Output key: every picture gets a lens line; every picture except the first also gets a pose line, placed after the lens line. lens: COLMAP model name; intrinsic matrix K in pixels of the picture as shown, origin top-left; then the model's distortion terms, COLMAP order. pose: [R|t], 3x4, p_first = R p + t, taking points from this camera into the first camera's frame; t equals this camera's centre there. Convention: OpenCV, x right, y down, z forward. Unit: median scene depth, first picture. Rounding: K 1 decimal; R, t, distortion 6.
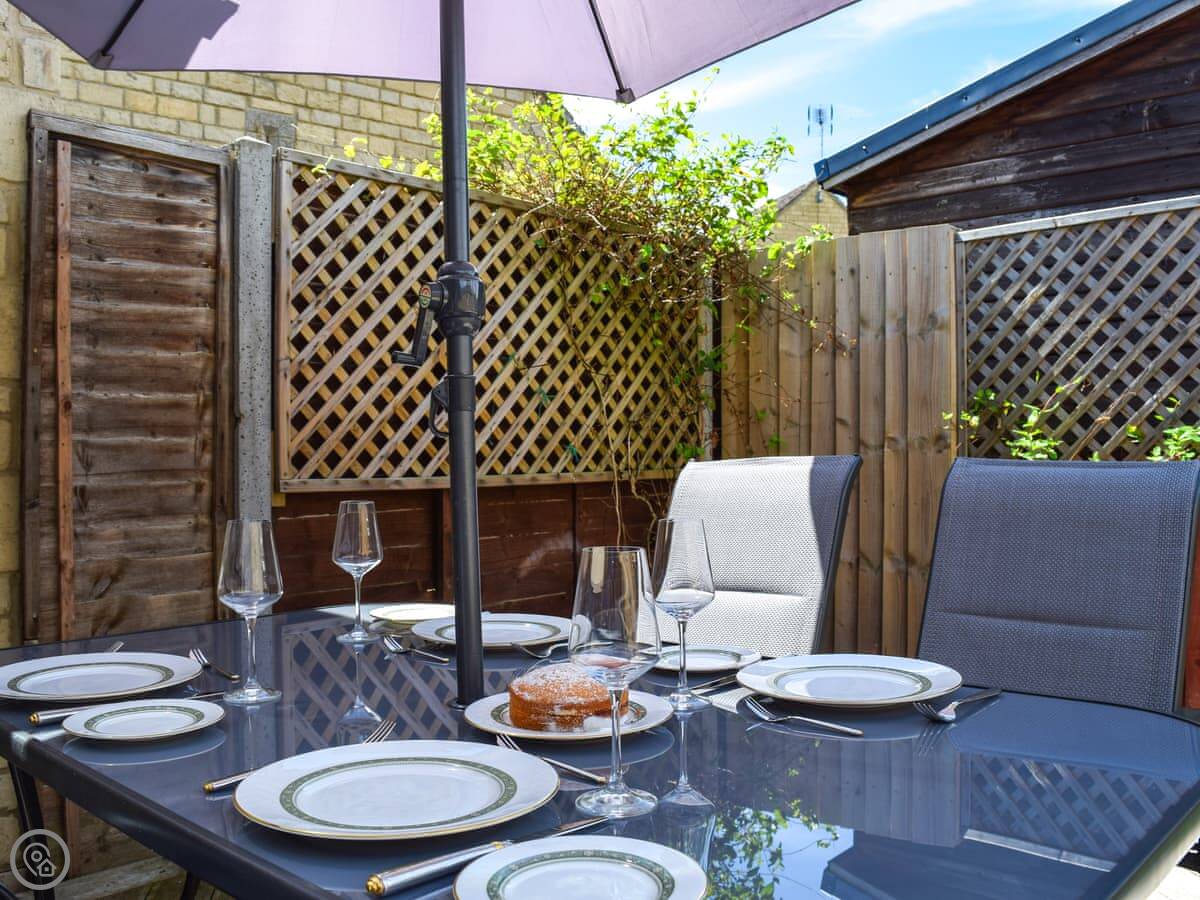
lens RADIAL K [[1084.4, 0, 627.2], [0, 1084.4, 452.7], [0, 0, 1]] dist [-0.073971, 0.015624]
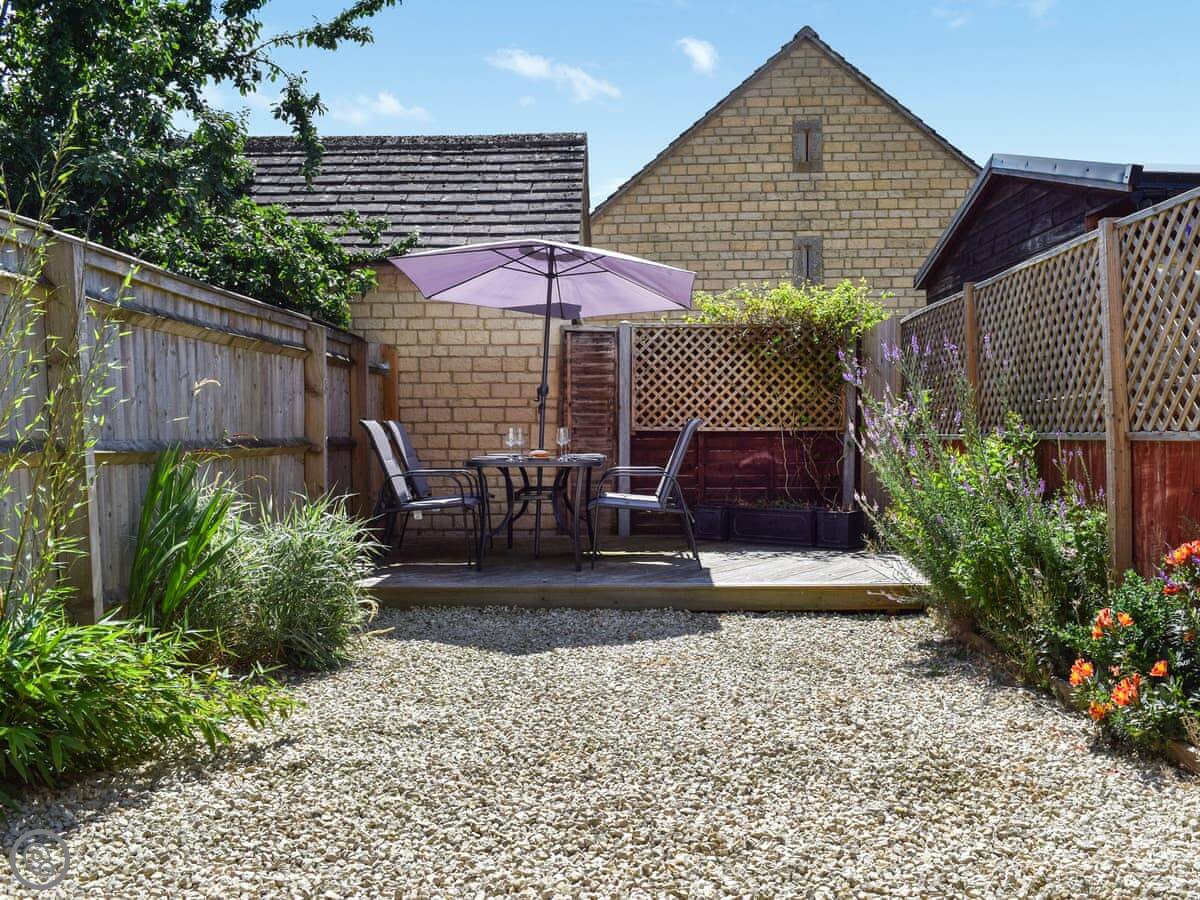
lens RADIAL K [[1084.4, 0, 627.2], [0, 1084.4, 452.7], [0, 0, 1]] dist [-0.073971, 0.015624]
pose [[0.687466, 0.015647, -0.726048, 1.642053], [-0.005824, 0.999854, 0.016034, 0.042354], [0.726193, -0.006794, 0.687457, -1.011203]]
